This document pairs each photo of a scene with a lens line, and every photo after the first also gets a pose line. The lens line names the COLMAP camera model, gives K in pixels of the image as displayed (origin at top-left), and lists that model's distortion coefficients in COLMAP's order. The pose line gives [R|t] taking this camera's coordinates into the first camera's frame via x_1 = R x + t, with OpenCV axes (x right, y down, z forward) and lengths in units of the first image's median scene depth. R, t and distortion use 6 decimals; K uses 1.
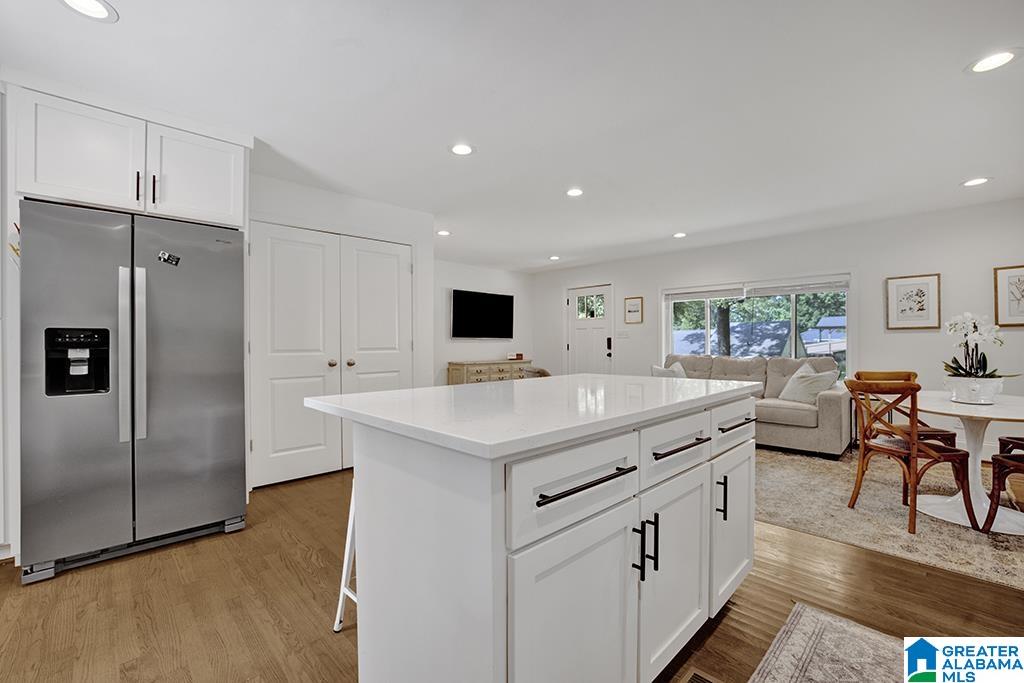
lens RADIAL K [[438.8, 0, 506.5], [0, 438.8, 344.8], [0, 0, 1]] dist [-0.040539, 0.014054]
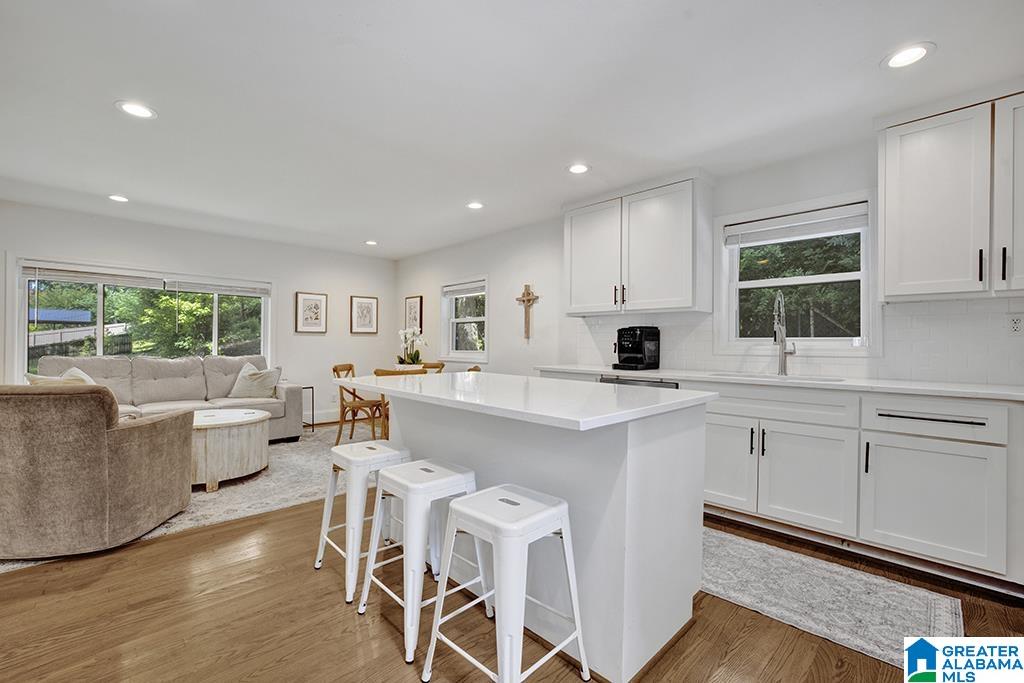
lens RADIAL K [[438.8, 0, 508.1], [0, 438.8, 343.3], [0, 0, 1]] dist [-0.040539, 0.014054]
pose [[-0.004476, 0.003537, 0.999984, -0.466043], [-0.006648, 0.999972, -0.003566, -0.003645], [-0.999968, -0.006664, -0.004452, 0.432375]]
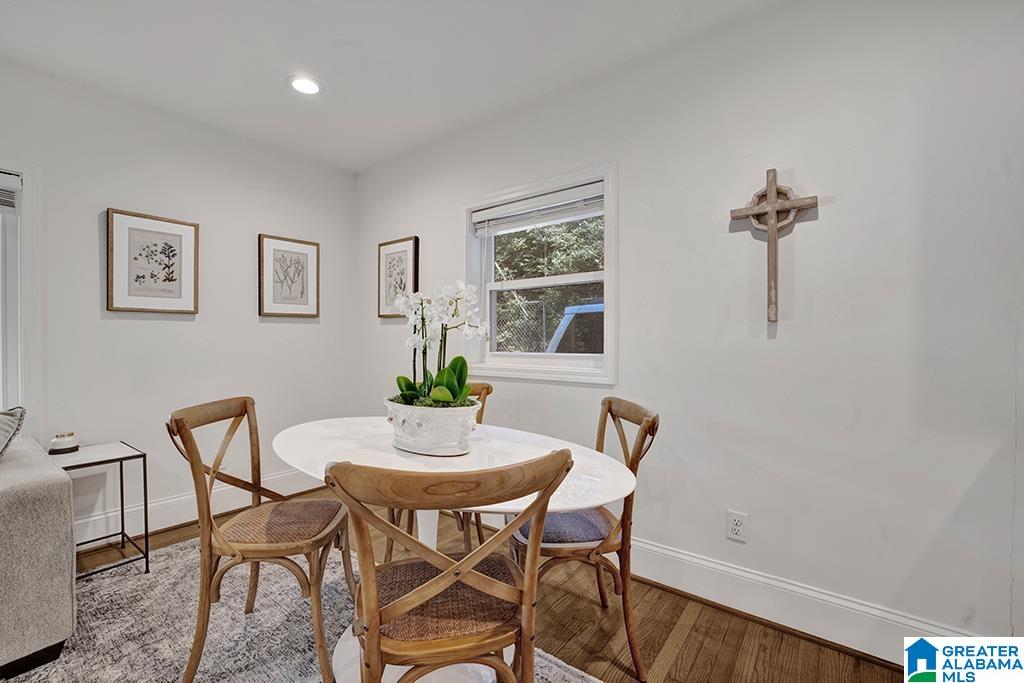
lens RADIAL K [[438.8, 0, 509.1], [0, 438.8, 344.8], [0, 0, 1]] dist [-0.040539, 0.014054]
pose [[-0.140561, -0.011229, 0.990008, 0.366904], [-0.002939, 0.999936, 0.010924, -0.002484], [-0.990068, -0.001374, -0.140585, 0.691477]]
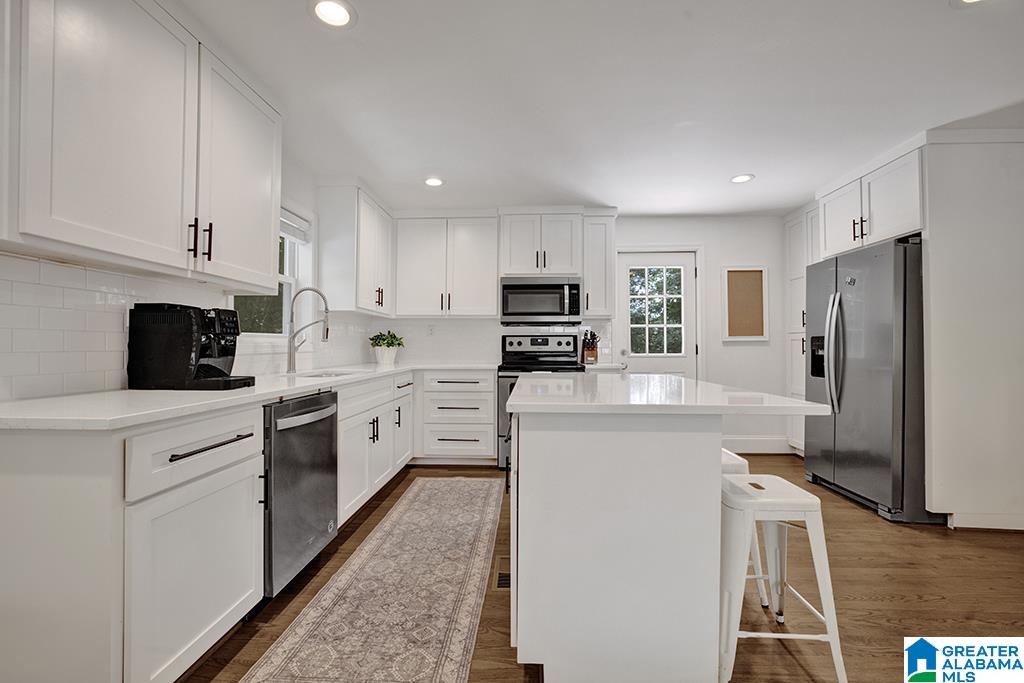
lens RADIAL K [[438.8, 0, 512.5], [0, 438.8, 344.8], [0, 0, 1]] dist [-0.040539, 0.014054]
pose [[-0.724955, -0.000768, -0.688796, 0.517528], [-0.002517, 0.999996, 0.001534, -0.003193], [0.688792, 0.002846, -0.724953, 0.734493]]
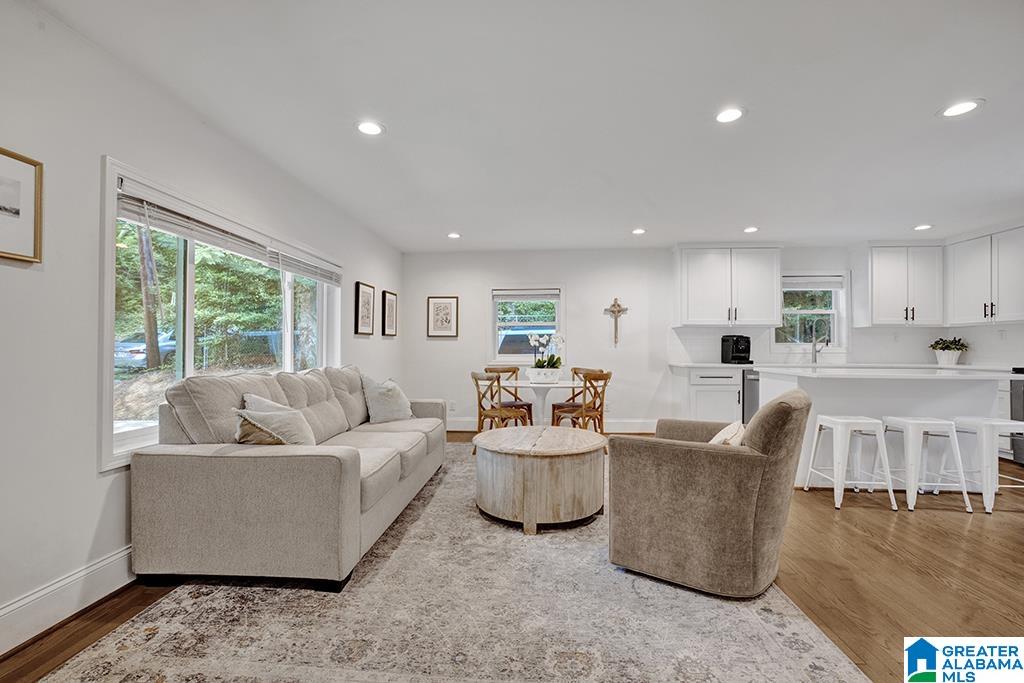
lens RADIAL K [[438.8, 0, 510.7], [0, 438.8, 344.0], [0, 0, 1]] dist [-0.040539, 0.014054]
pose [[-0.669226, 0.008570, 0.743010, -0.095327], [0.001080, 0.999944, -0.010561, -0.003005], [-0.743058, -0.006266, -0.669197, 1.610184]]
